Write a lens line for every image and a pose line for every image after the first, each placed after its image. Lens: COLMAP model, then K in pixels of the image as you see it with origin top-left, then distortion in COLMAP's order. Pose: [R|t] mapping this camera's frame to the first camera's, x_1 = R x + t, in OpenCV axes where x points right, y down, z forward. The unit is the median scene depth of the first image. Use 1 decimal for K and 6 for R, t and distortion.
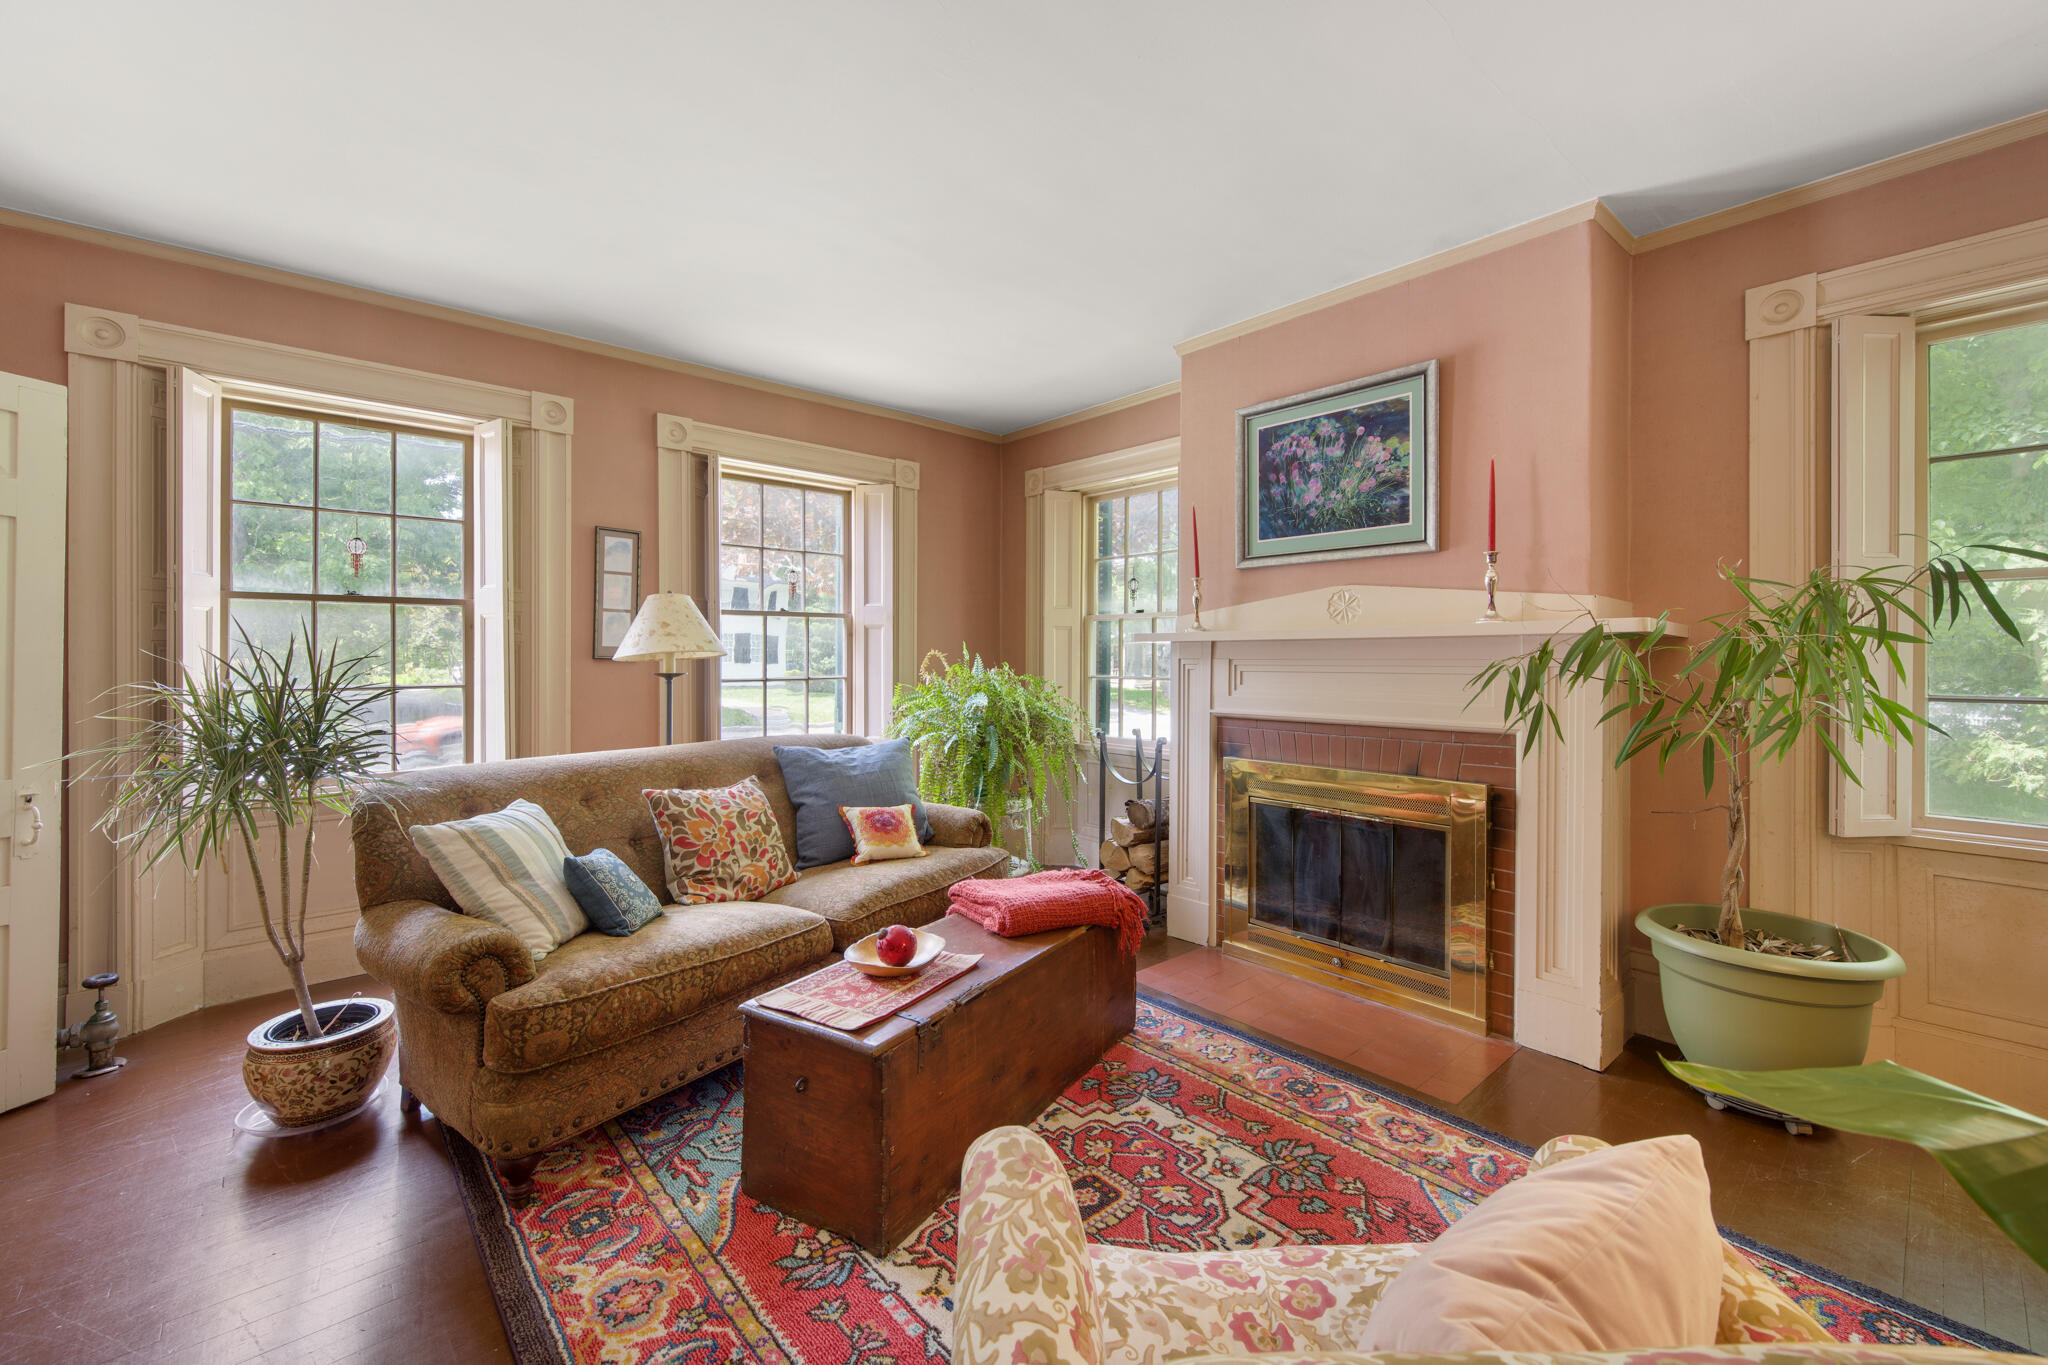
lens RADIAL K [[815.4, 0, 1026.6], [0, 815.4, 664.5], [0, 0, 1]] dist [-0.000326, 0.000245]
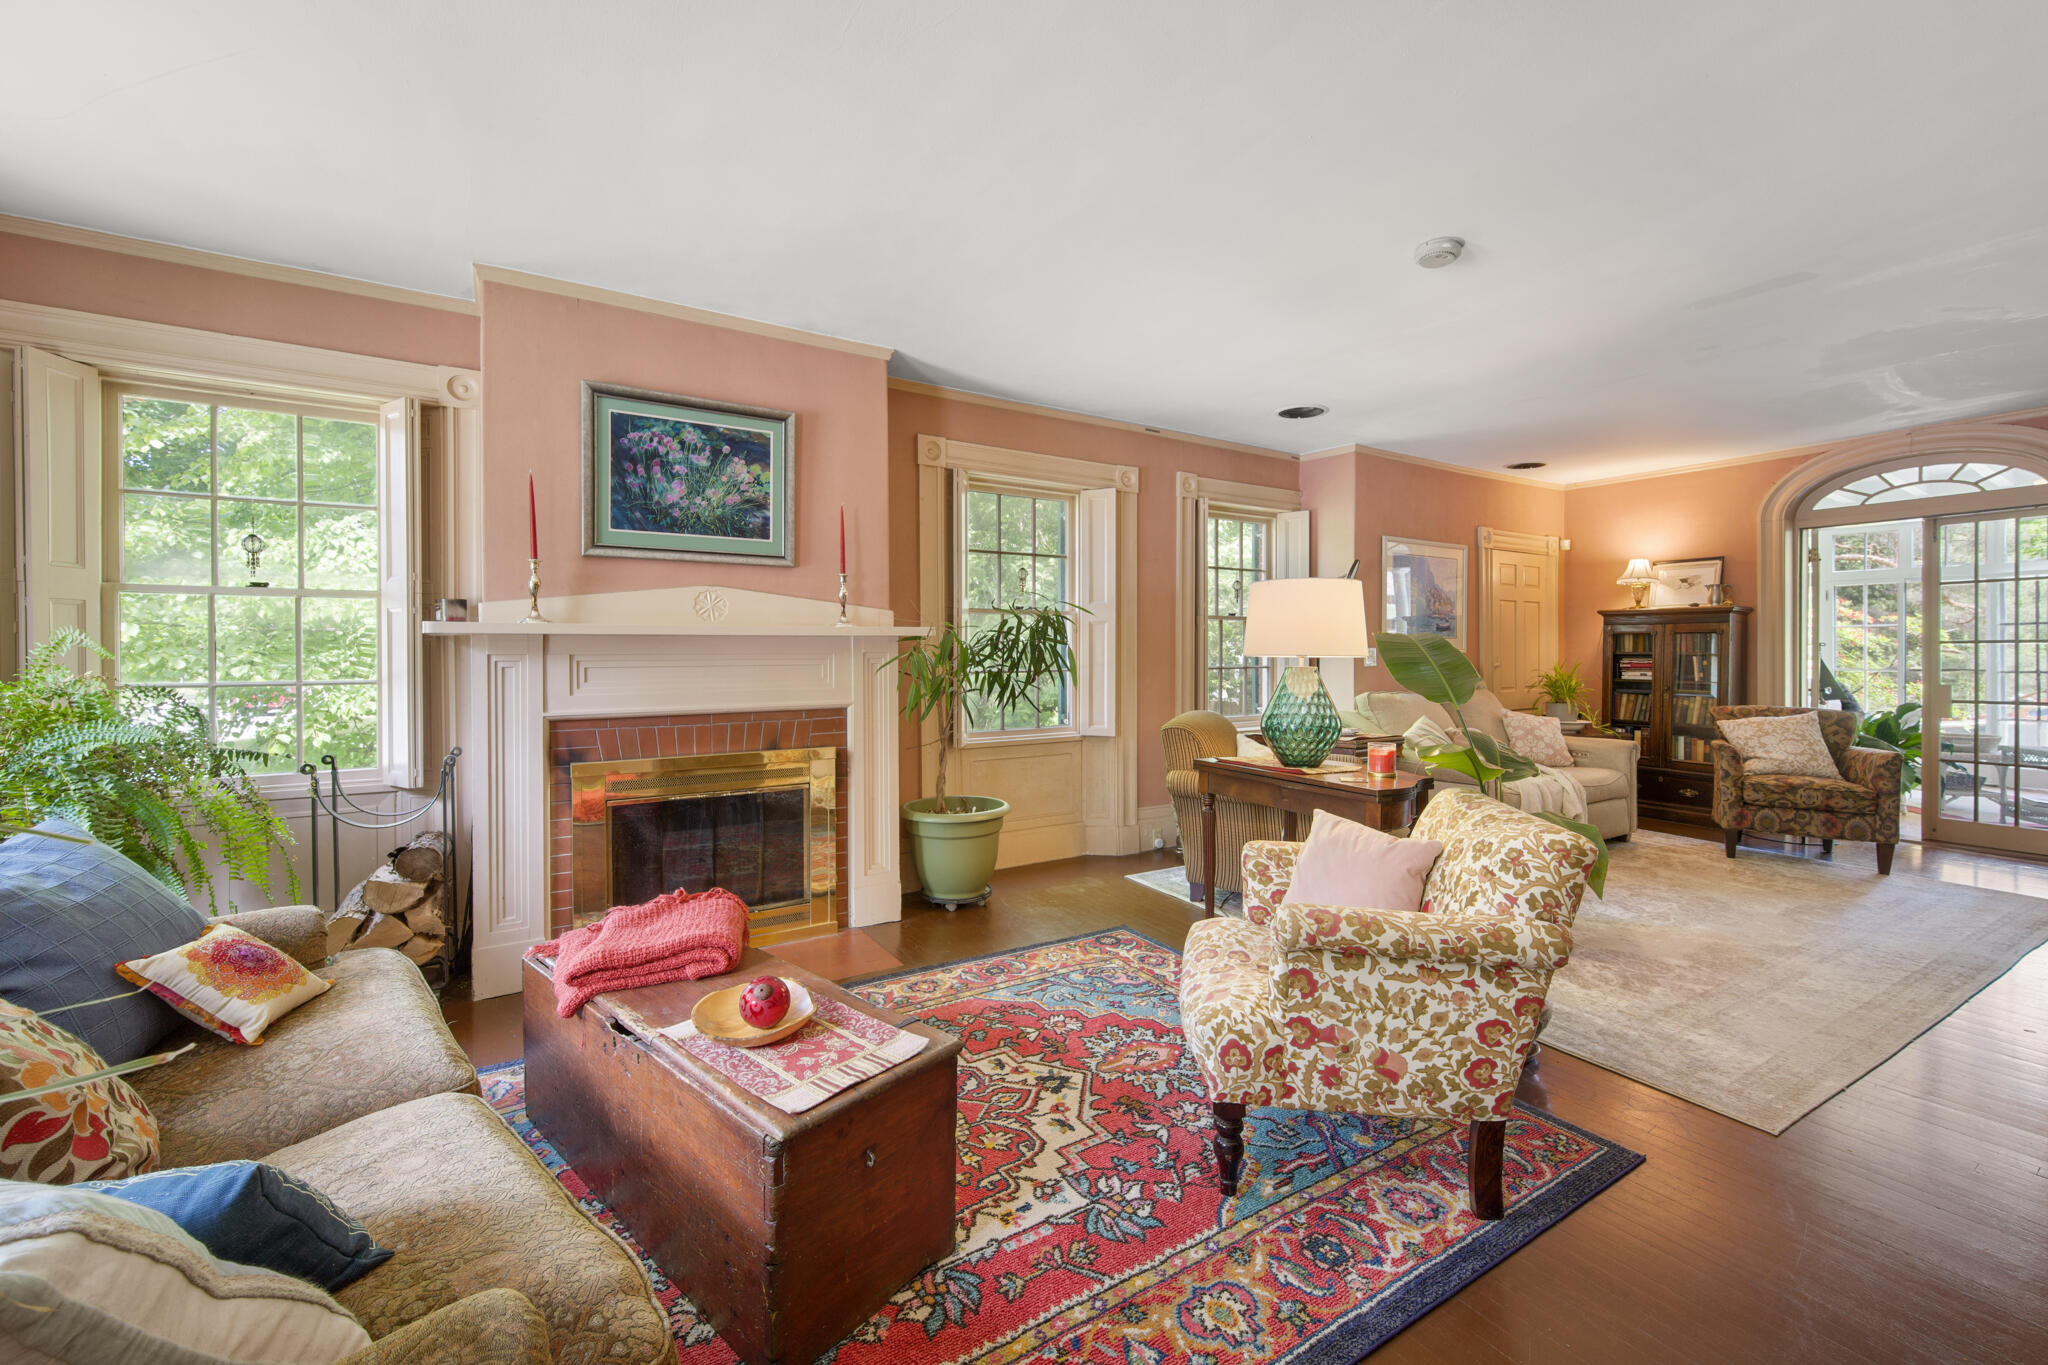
lens RADIAL K [[815.4, 0, 1026.6], [0, 815.4, 664.5], [0, 0, 1]] dist [-0.000326, 0.000245]
pose [[0.182153, -0.018919, 0.983088, -0.606976], [0.010910, 0.999792, 0.017219, -0.006407], [-0.983210, 0.007589, 0.182322, 0.385212]]
